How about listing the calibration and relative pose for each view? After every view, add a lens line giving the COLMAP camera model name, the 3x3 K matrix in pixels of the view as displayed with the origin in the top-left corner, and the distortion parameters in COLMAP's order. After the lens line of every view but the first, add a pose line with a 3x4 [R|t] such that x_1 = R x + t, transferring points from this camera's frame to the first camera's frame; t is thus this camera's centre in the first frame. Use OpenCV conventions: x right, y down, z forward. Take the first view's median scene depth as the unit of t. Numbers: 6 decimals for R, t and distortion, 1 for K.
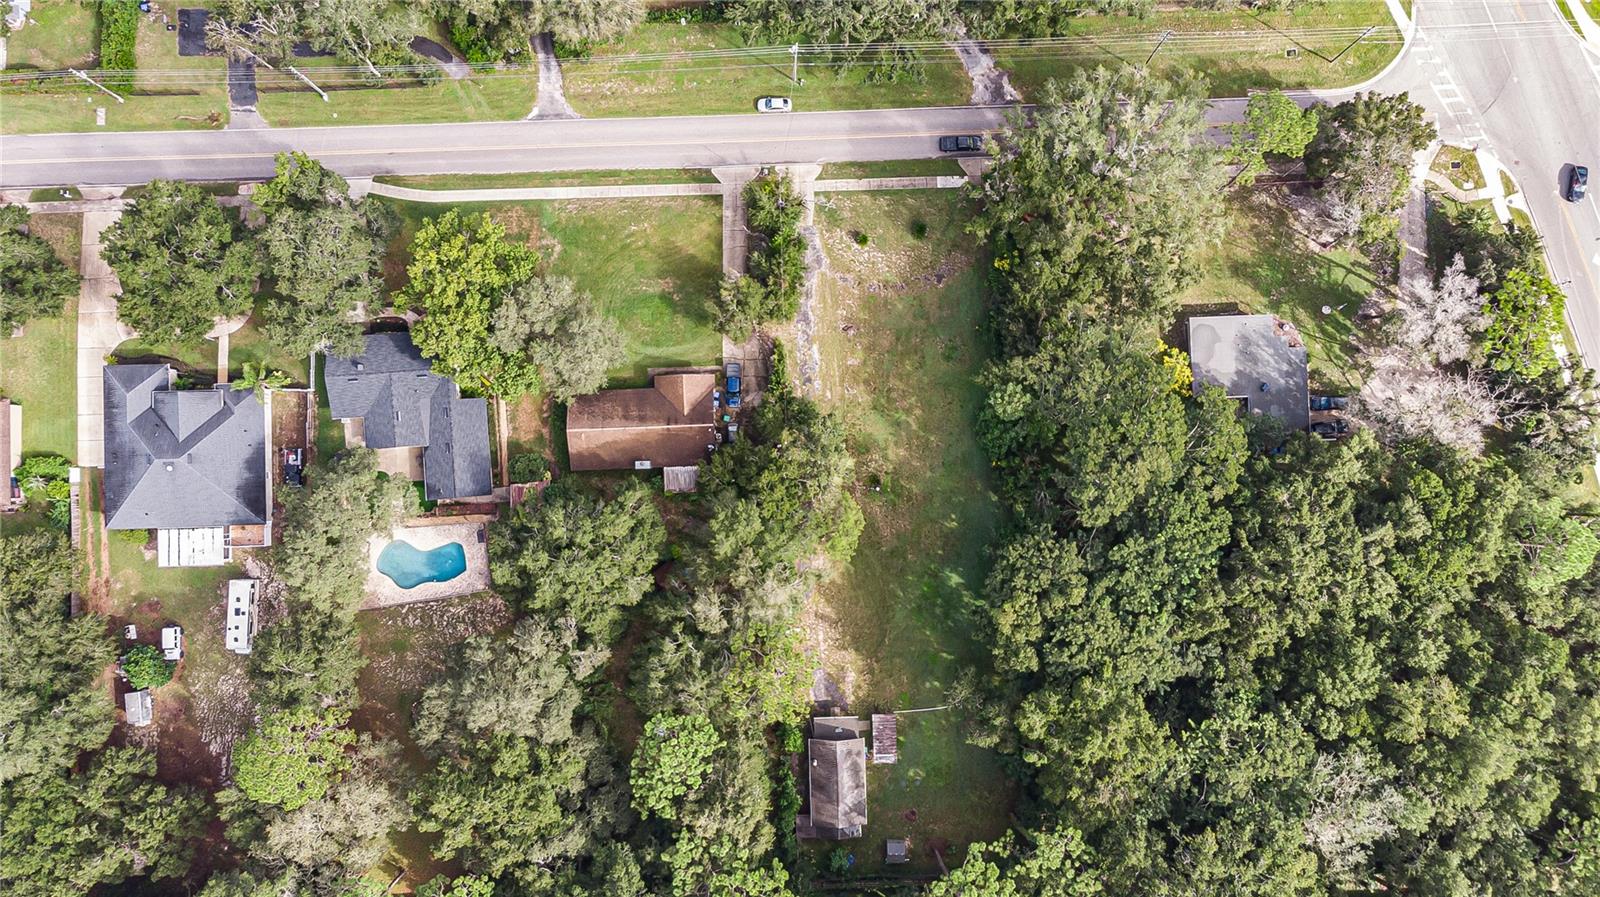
lens RADIAL K [[1187.1, 0, 805.5], [0, 1187.1, 441.6], [0, 0, 1]] dist [0.004054, 0.051067]
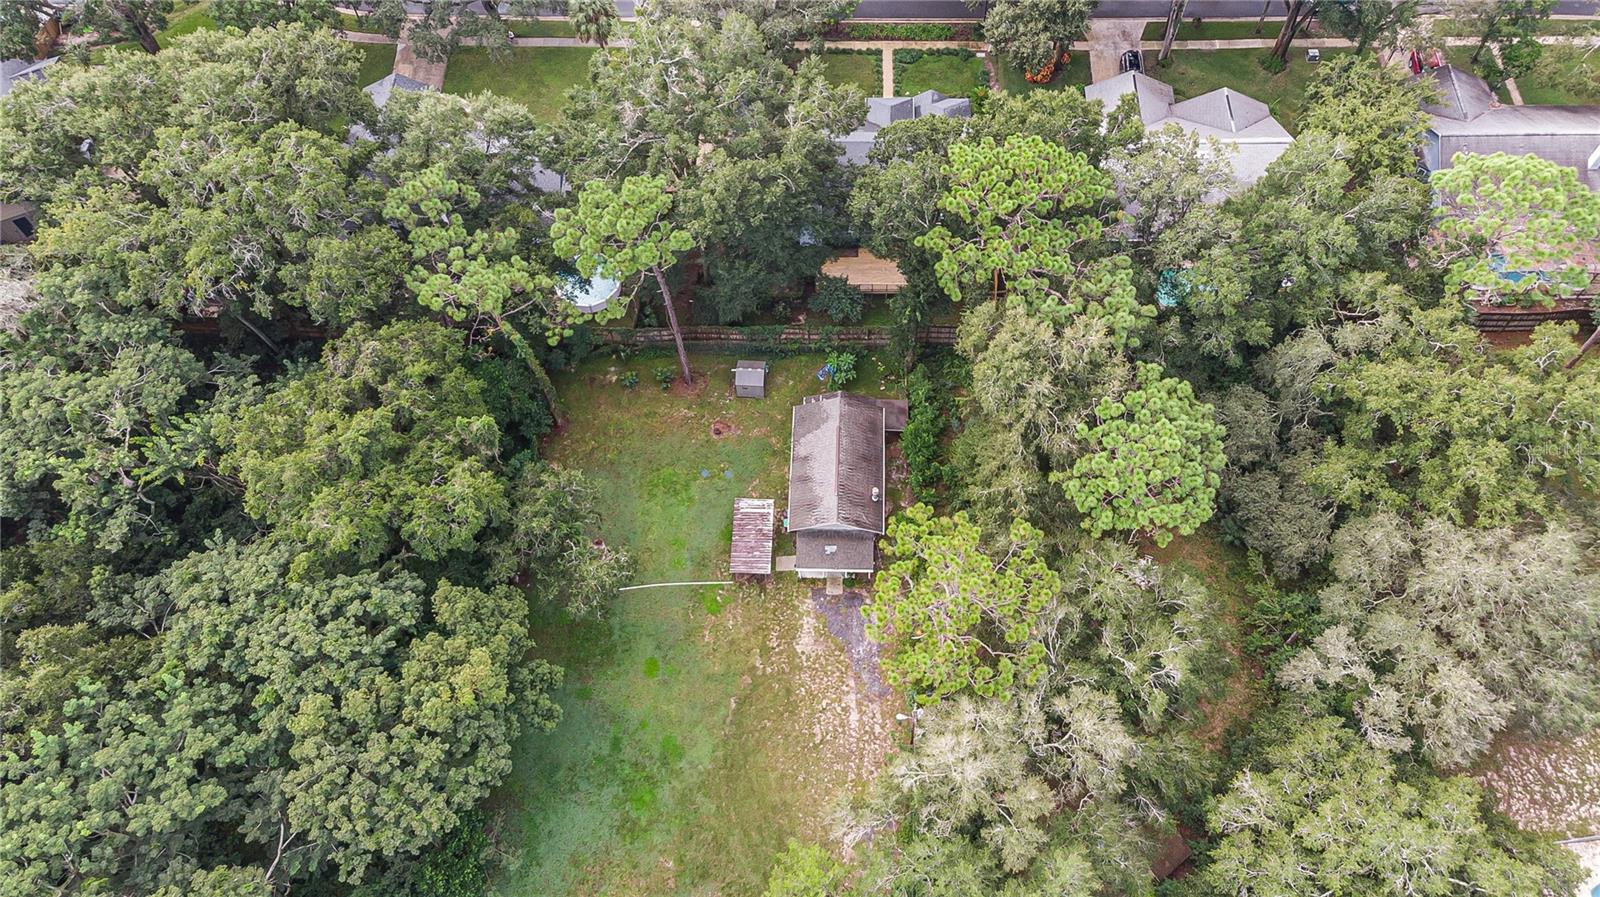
lens RADIAL K [[1187.1, 0, 804.7], [0, 1187.1, 440.3], [0, 0, 1]] dist [0.004054, 0.051067]
pose [[-0.997600, -0.045482, 0.052198, 0.014569], [0.066278, -0.845315, 0.530141, -0.016591], [0.020012, 0.532329, 0.846301, 0.529883]]
